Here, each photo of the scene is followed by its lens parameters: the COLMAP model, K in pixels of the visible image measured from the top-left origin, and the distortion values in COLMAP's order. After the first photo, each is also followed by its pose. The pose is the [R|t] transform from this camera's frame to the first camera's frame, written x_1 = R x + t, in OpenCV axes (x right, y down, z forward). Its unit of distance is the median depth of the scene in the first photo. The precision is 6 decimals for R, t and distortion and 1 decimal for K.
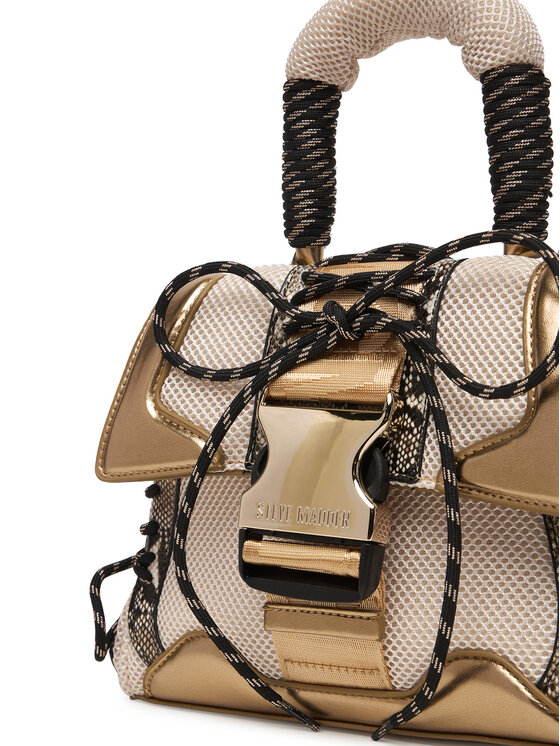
lens RADIAL K [[1314.7, 0, 280.0], [0, 1314.7, 373.0], [0, 0, 1]] dist [-0.027103, -0.053526]
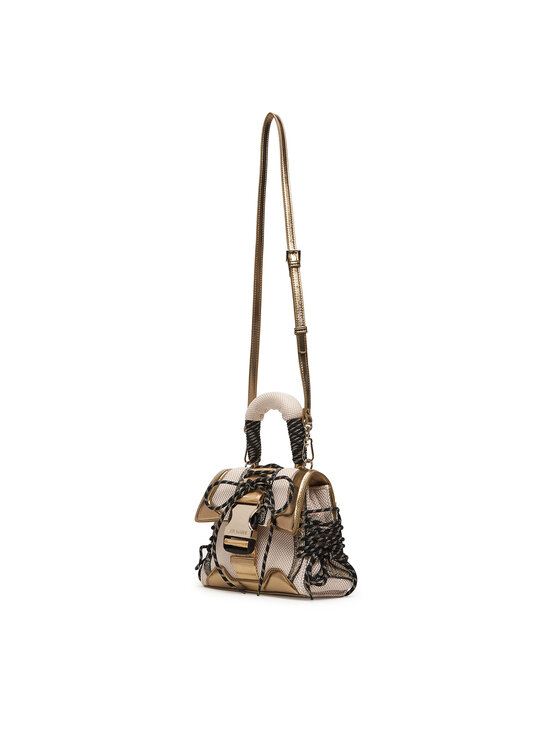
lens RADIAL K [[684.7, 0, 280.0], [0, 684.7, 373.0], [0, 0, 1]] dist [0.005114, 0.000990]
pose [[0.986416, 0.028223, -0.161823, 0.442984], [-0.056702, 0.983081, -0.174177, -0.011693], [0.154170, 0.180986, 0.971327, -1.039813]]
